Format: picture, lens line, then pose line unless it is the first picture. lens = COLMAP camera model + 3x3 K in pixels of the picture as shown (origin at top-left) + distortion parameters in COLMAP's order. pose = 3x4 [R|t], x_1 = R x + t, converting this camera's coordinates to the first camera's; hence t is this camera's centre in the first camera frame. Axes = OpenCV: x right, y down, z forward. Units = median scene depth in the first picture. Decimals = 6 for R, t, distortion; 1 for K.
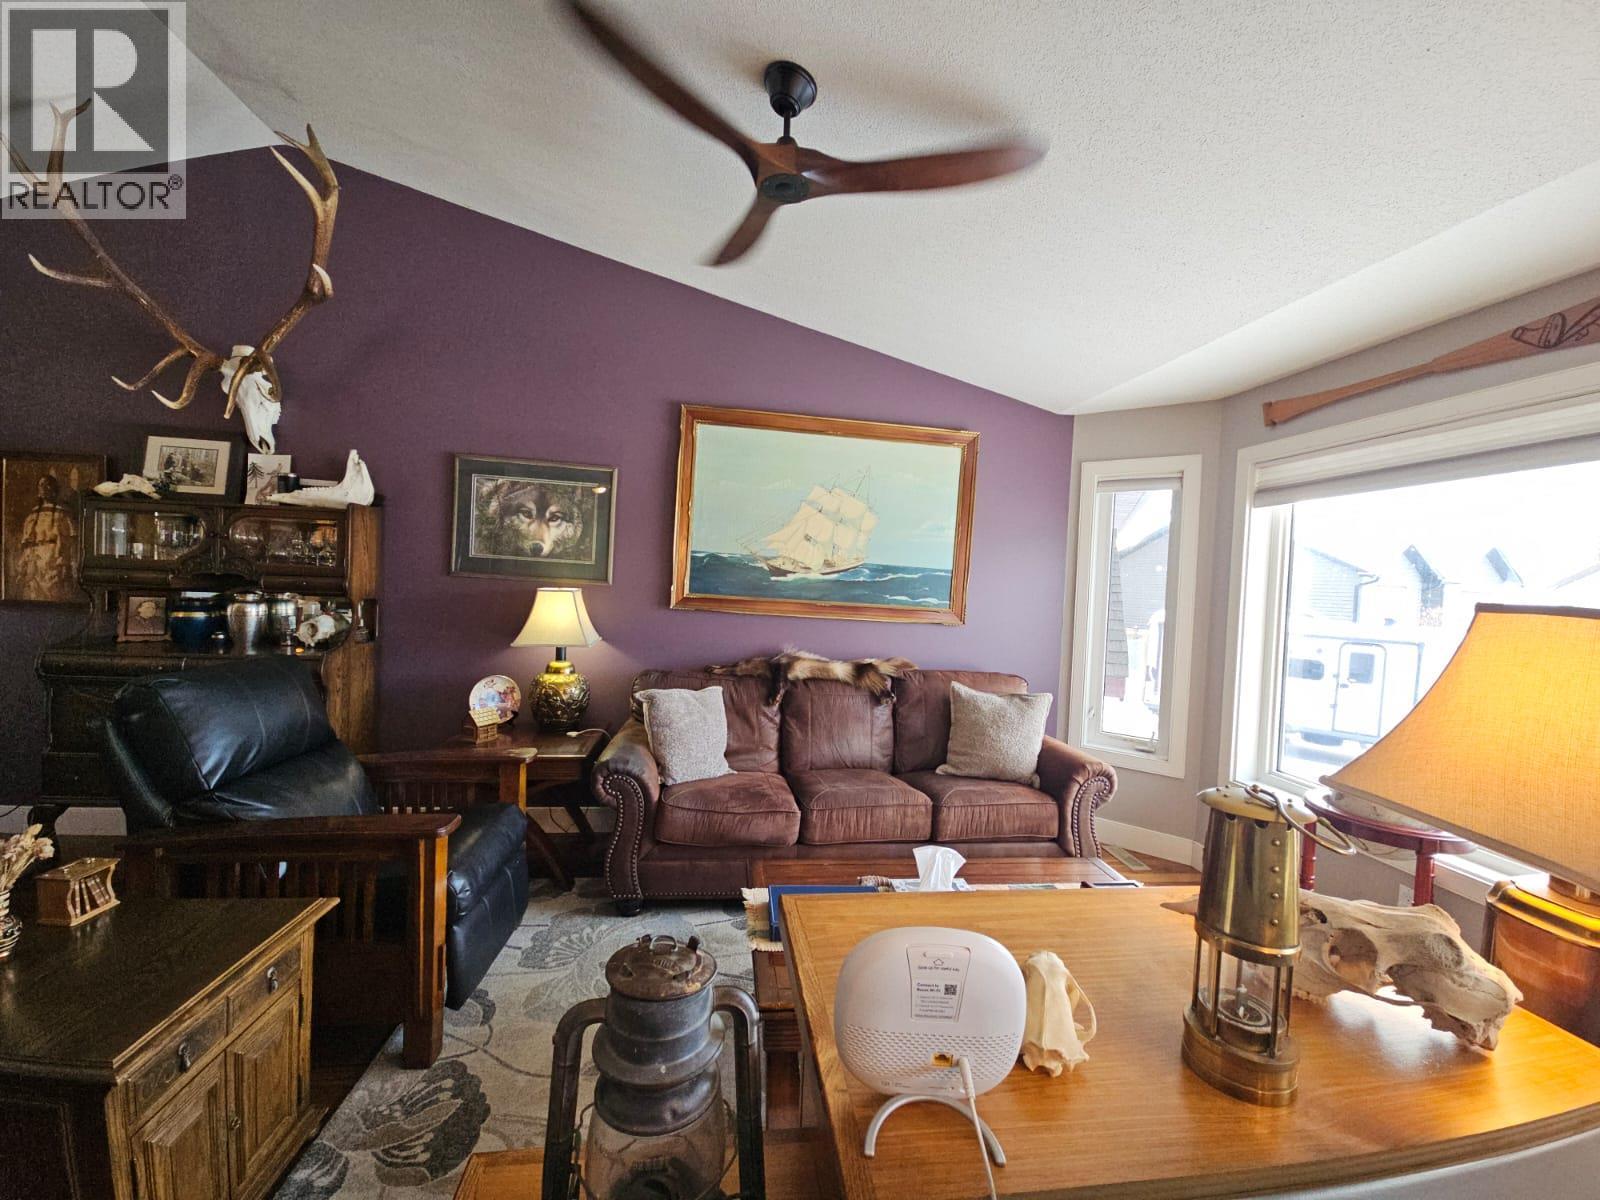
lens RADIAL K [[650.3, 0, 800.0], [0, 650.3, 600.0], [0, 0, 1]] dist [0.018143, -0.013662]
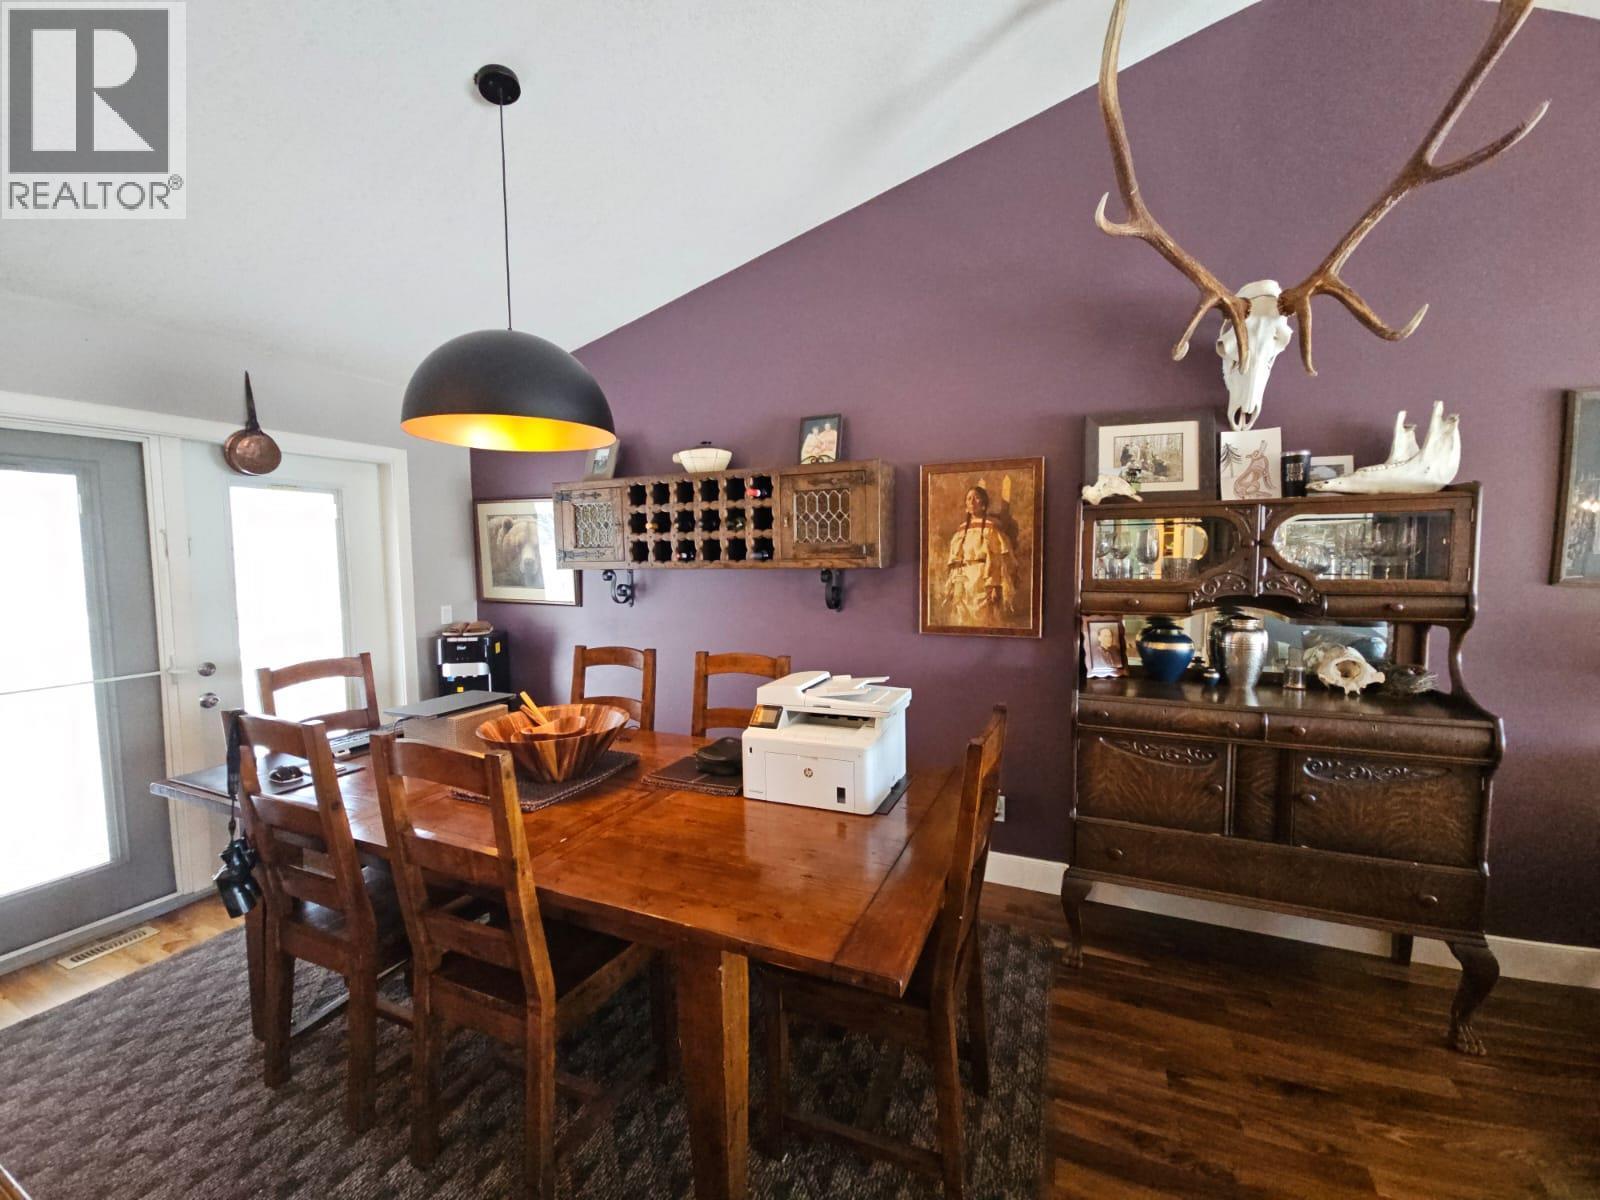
lens RADIAL K [[650.6, 0, 800.0], [0, 650.6, 600.0], [0, 0, 1]] dist [0.012781, -0.005622]
pose [[0.855017, -0.011424, -0.518474, -0.897742], [0.023440, 0.999587, 0.016631, -0.056377], [0.518070, -0.026373, 0.854932, 0.098838]]
